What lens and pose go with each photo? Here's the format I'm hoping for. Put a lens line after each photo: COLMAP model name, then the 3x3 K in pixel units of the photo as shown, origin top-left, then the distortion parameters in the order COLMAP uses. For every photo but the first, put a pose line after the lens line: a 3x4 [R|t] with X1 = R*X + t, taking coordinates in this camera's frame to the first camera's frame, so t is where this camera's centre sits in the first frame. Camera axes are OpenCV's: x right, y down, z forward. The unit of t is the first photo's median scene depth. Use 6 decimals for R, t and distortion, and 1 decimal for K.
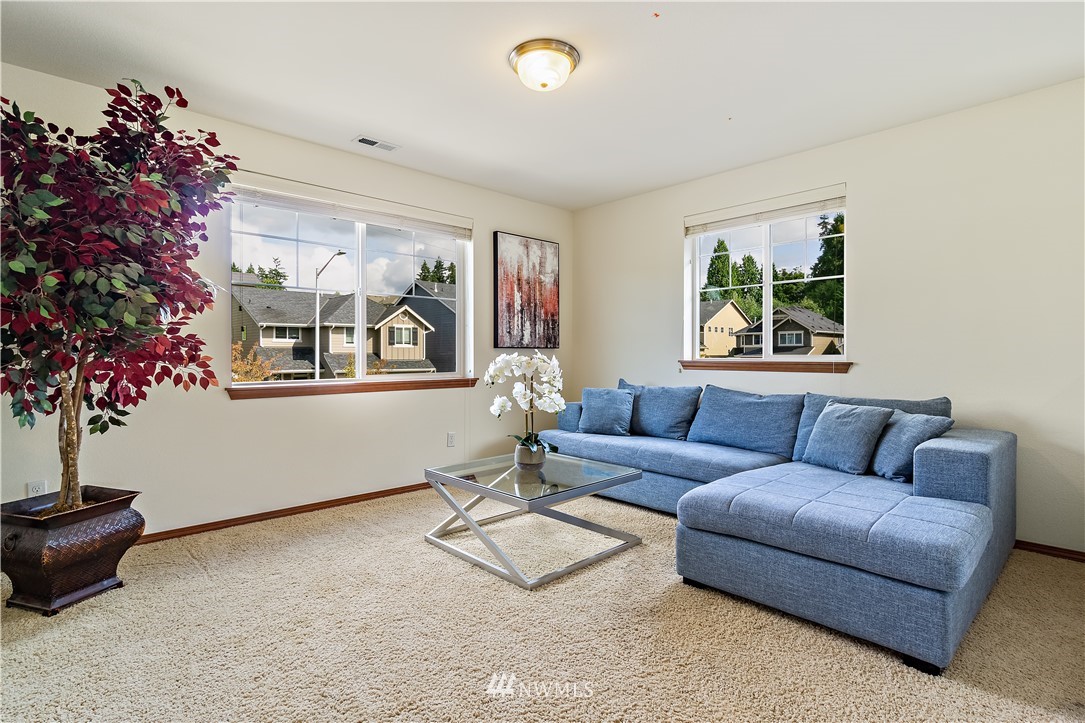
lens RADIAL K [[515.9, 0, 541.1], [0, 515.9, 362.5], [0, 0, 1]] dist [0.014755, -0.001567]
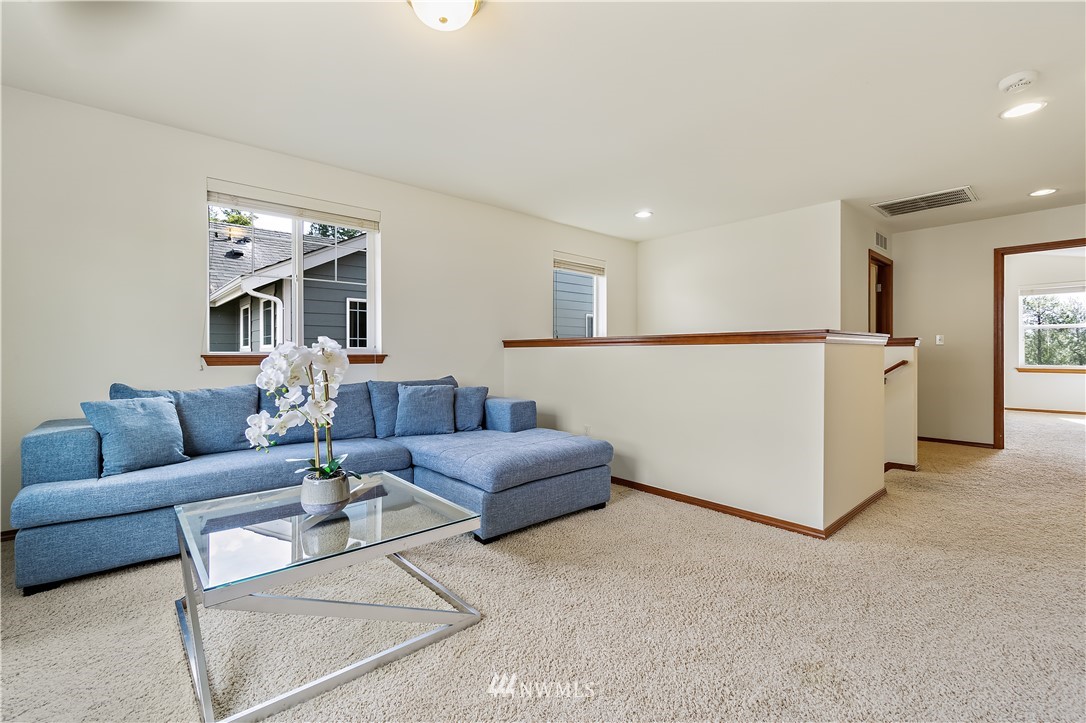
lens RADIAL K [[472.1, 0, 538.6], [0, 472.1, 355.1], [0, 0, 1]] dist [-0.004614, 0.000346]
pose [[0.039163, -0.002685, 0.999229, -0.524541], [0.010755, 0.999940, 0.002266, 0.003717], [-0.999175, 0.010658, 0.039189, 0.578313]]
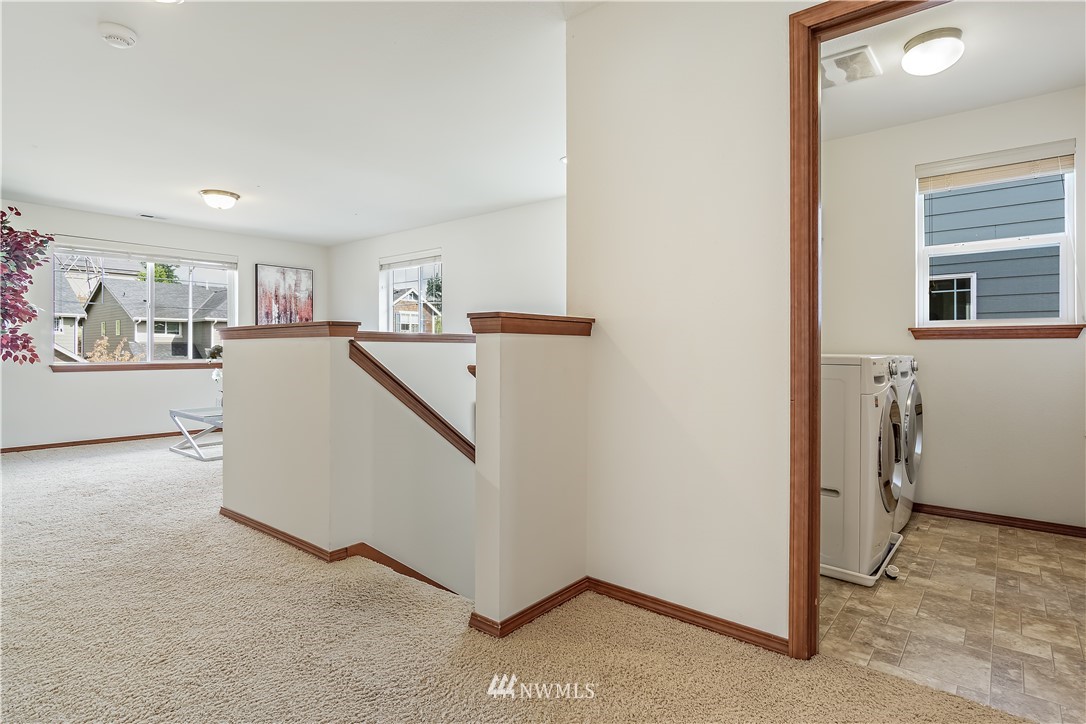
lens RADIAL K [[557.8, 0, 541.3], [0, 557.8, 357.3], [0, 0, 1]] dist [0.001013, 0.001072]
pose [[0.993526, -0.001917, 0.113592, 0.649222], [0.002437, 0.999987, -0.004440, 0.029659], [-0.113582, 0.004688, 0.993518, -0.826746]]
